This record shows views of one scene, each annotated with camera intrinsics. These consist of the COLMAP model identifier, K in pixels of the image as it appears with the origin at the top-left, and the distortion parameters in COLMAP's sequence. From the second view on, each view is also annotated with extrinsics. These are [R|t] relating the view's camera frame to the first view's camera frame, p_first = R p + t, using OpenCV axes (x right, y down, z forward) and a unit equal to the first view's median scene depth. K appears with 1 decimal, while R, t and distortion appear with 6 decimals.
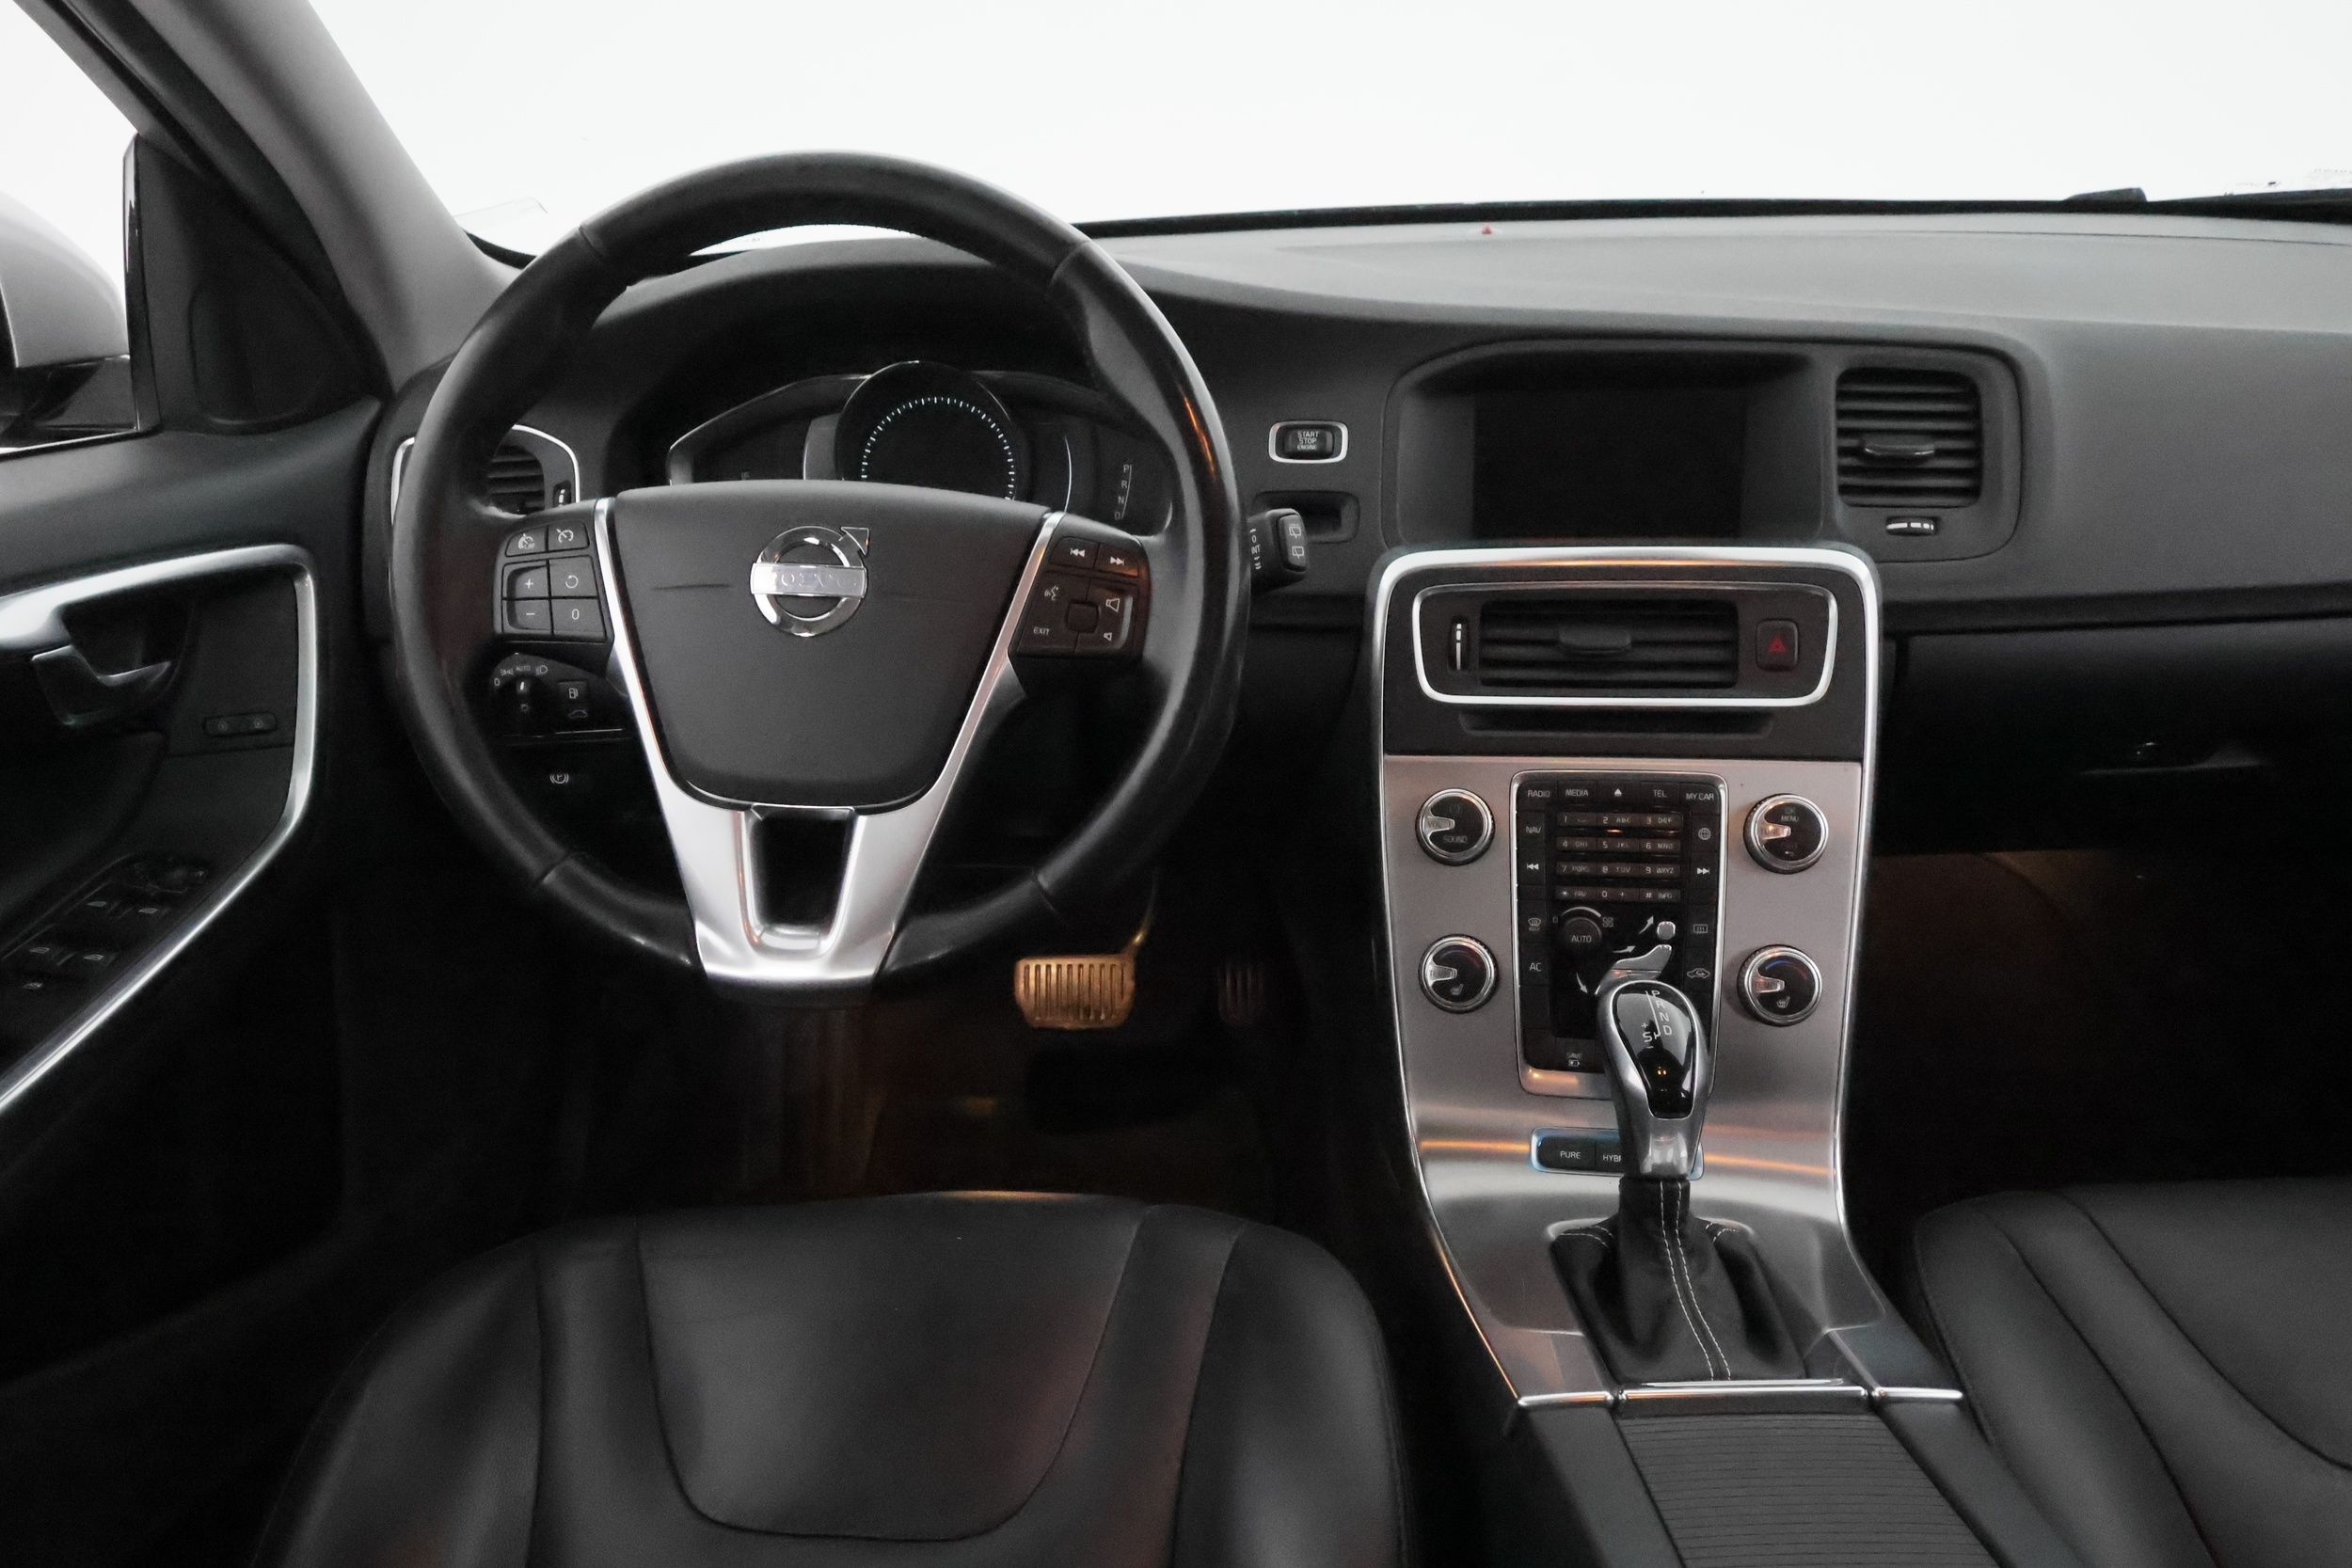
lens RADIAL K [[1651.3, 0, 1176.0], [0, 1651.3, 784.0], [0, 0, 1]] dist [-0.001800, 0.008819]
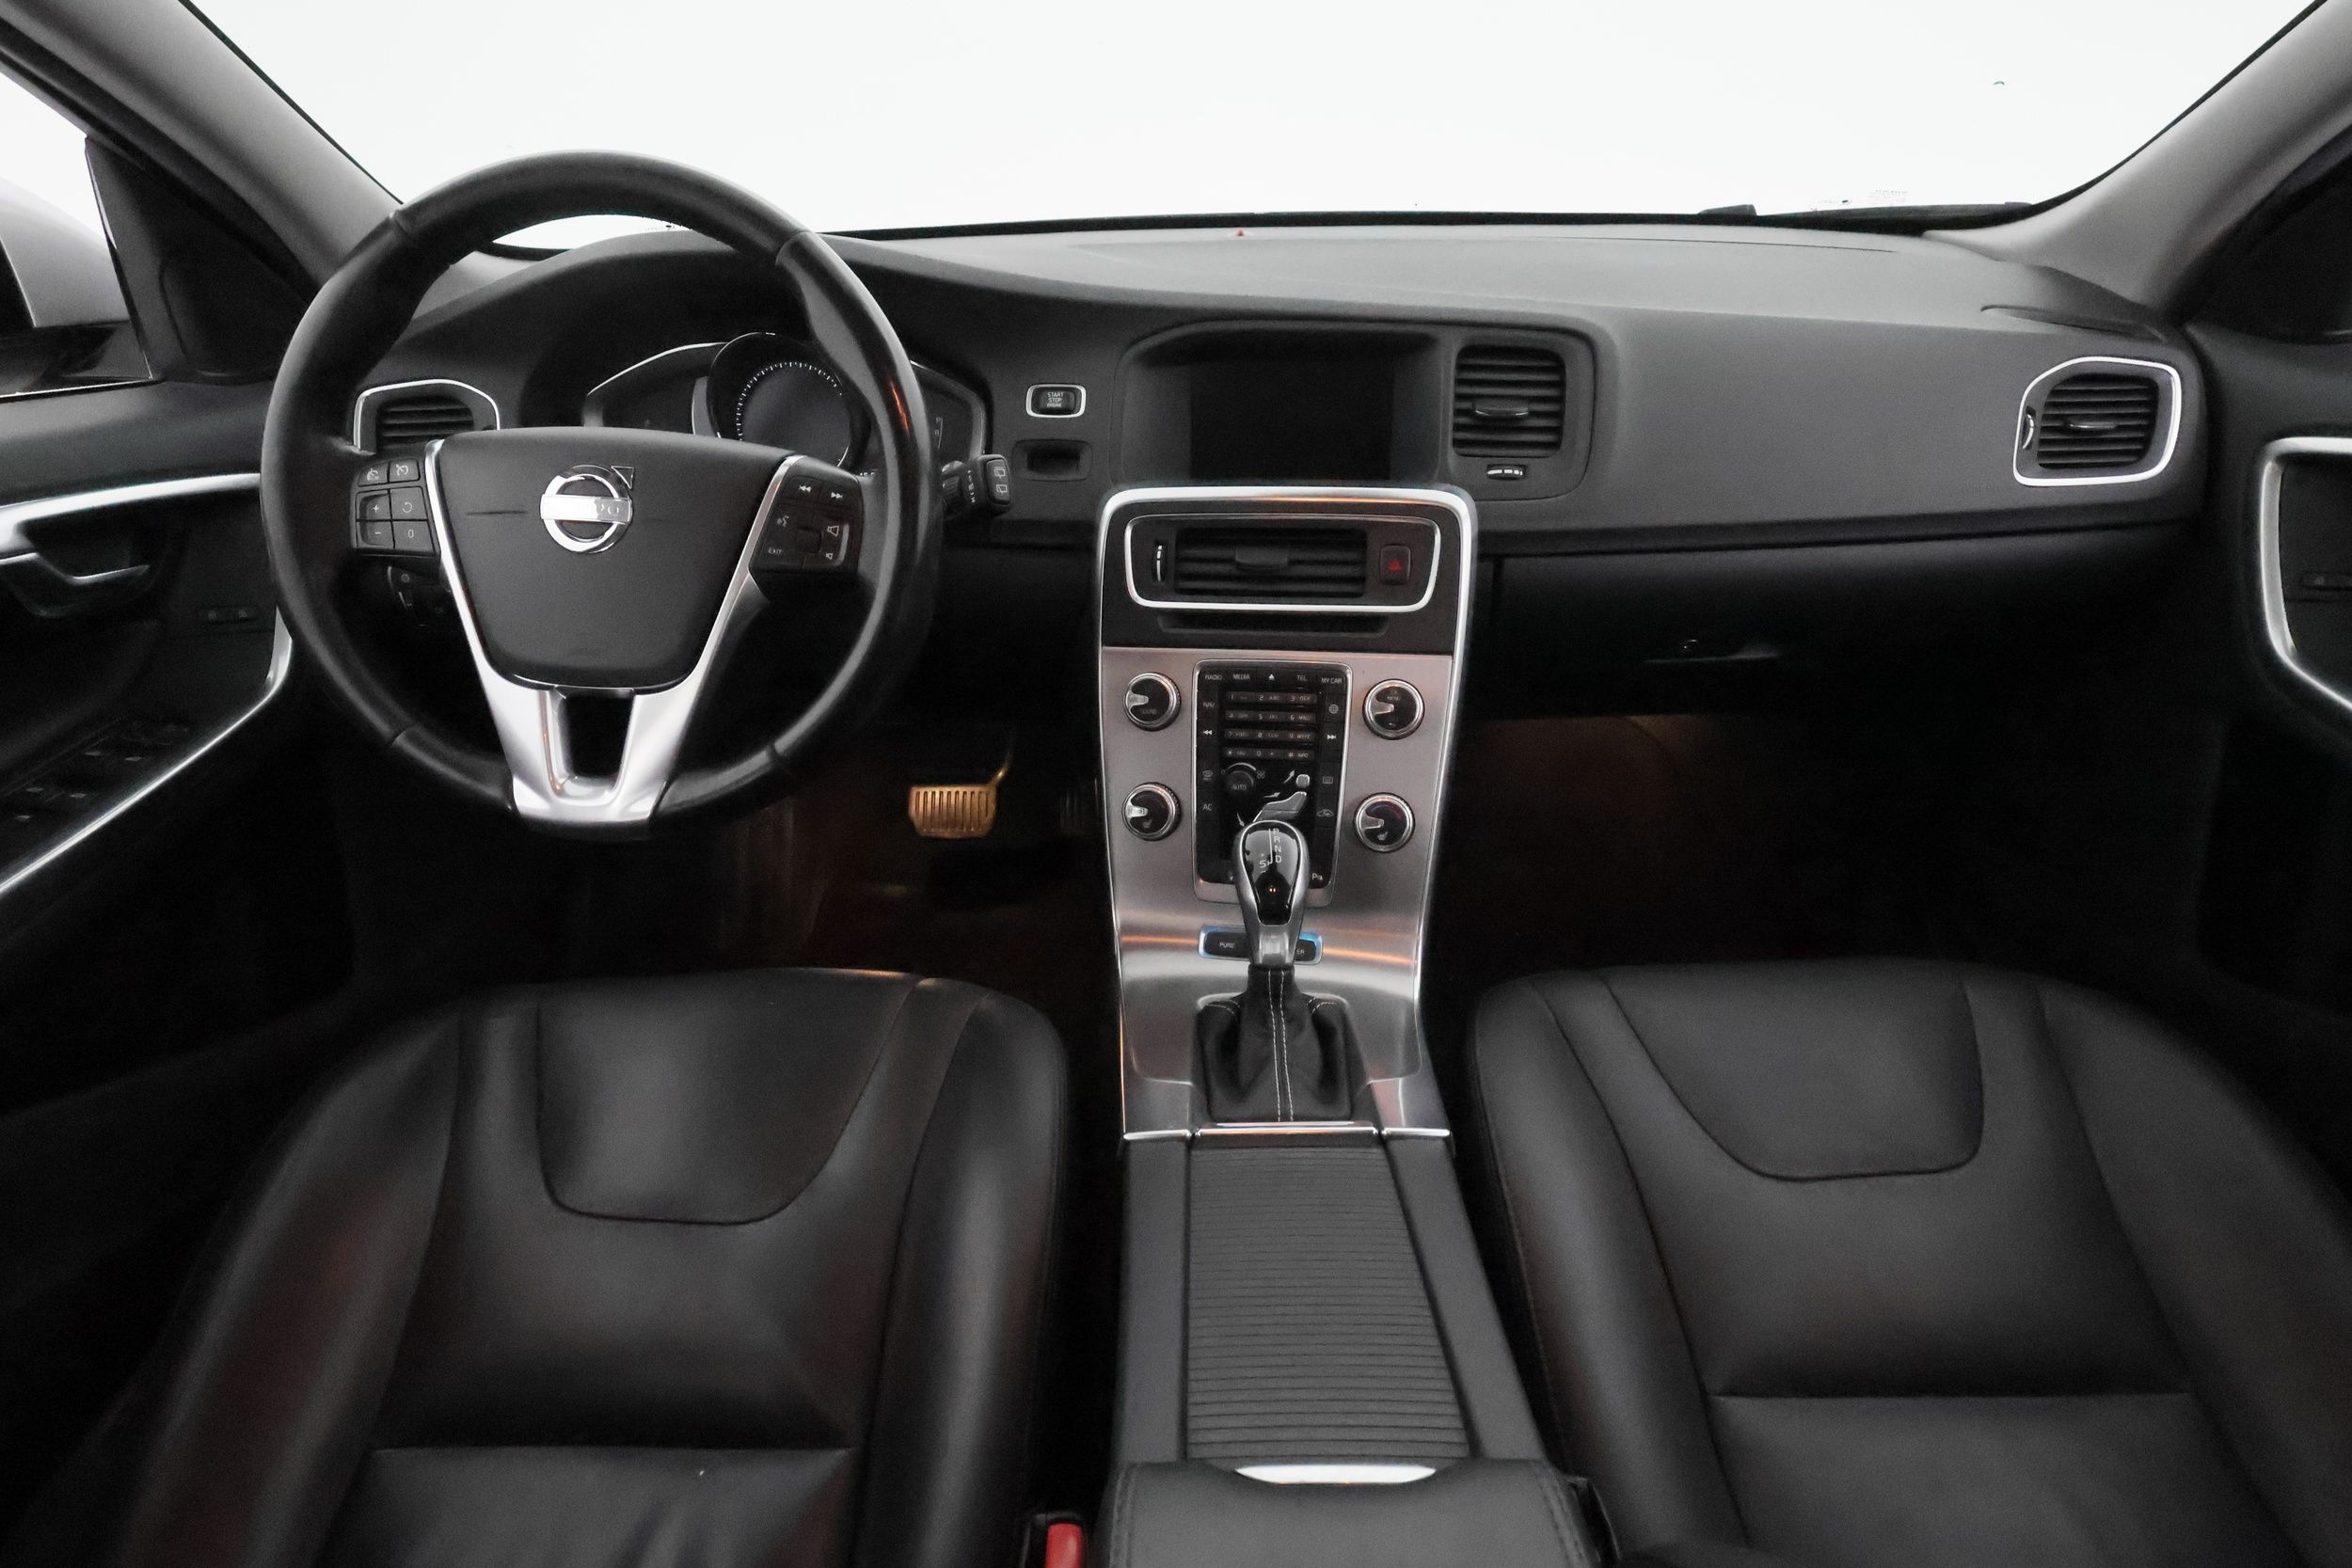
lens RADIAL K [[1143.0, 0, 1176.0], [0, 1143.0, 784.0], [0, 0, 1]] dist [0.005385, 0.000139]
pose [[0.999952, 0.007925, 0.005742, 0.188619], [-0.008546, 0.993009, 0.117730, -0.017003], [-0.004769, -0.117774, 0.993029, 0.082504]]
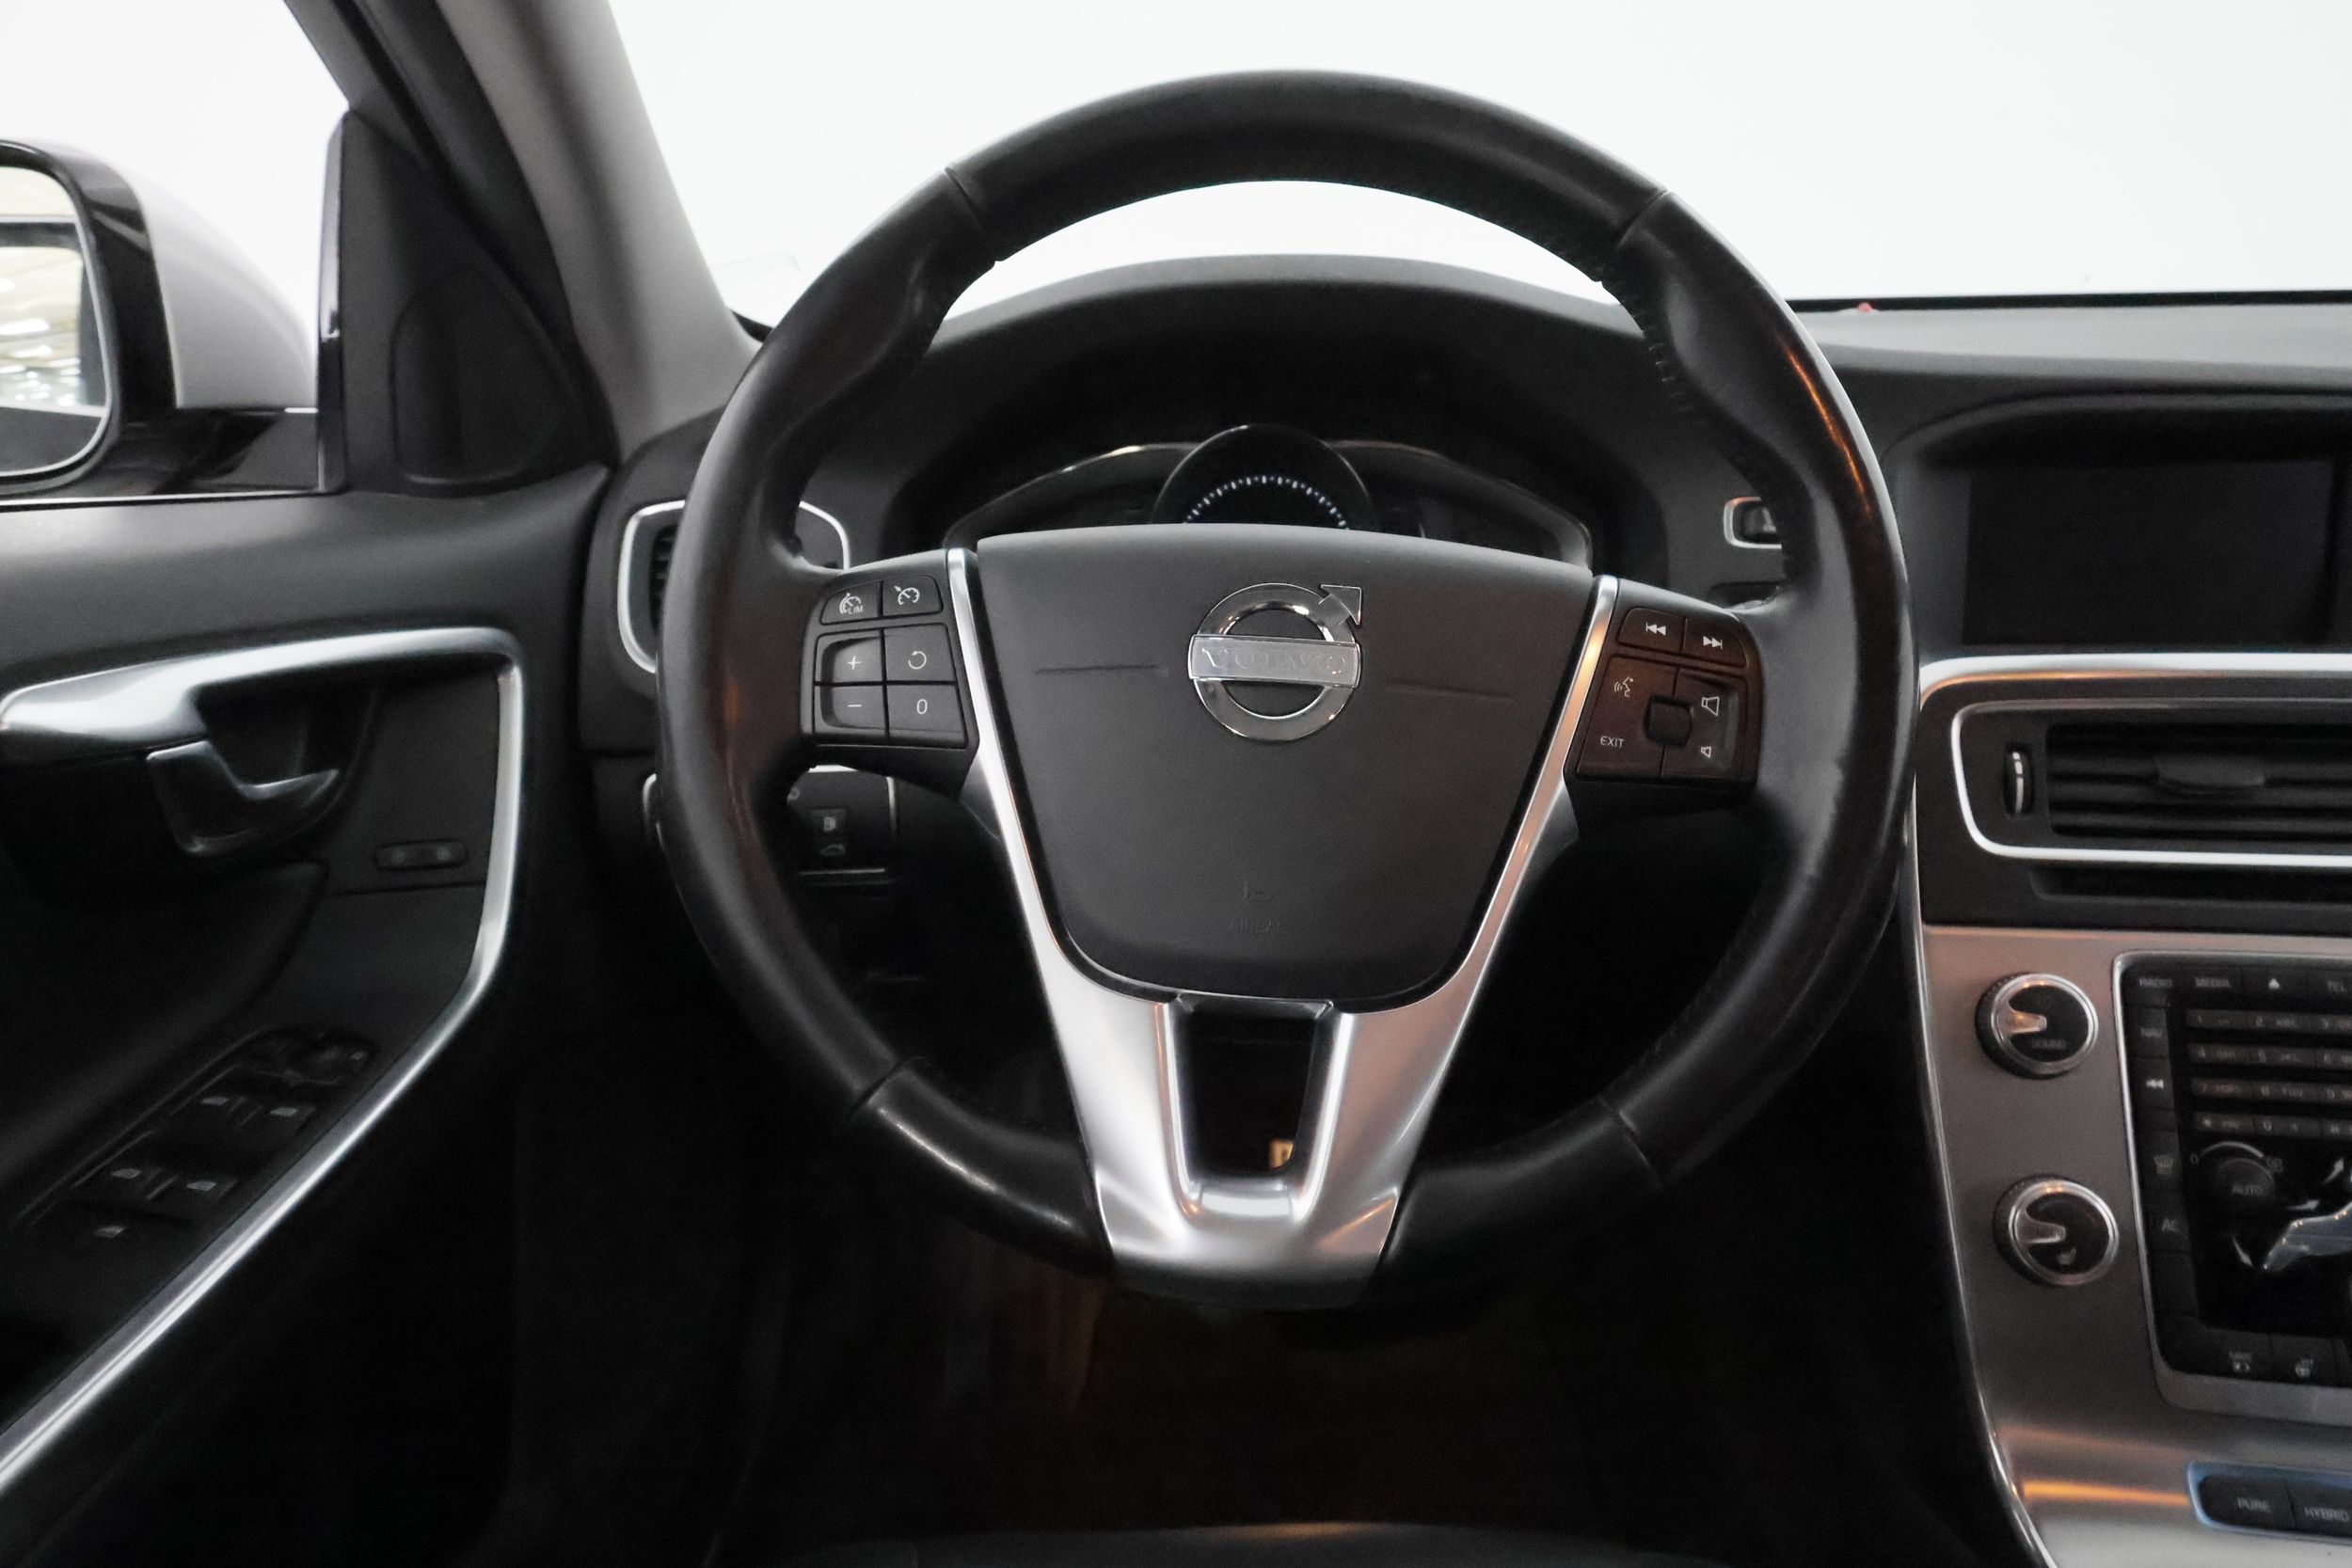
lens RADIAL K [[1471.5, 0, 1176.0], [0, 1471.5, 784.0], [0, 0, 1]] dist [-0.004368, -0.001345]
pose [[0.999486, 0.017775, -0.026670, -0.204812], [-0.020109, 0.995744, -0.089941, -0.015058], [0.024958, 0.090431, 0.995590, 0.336198]]
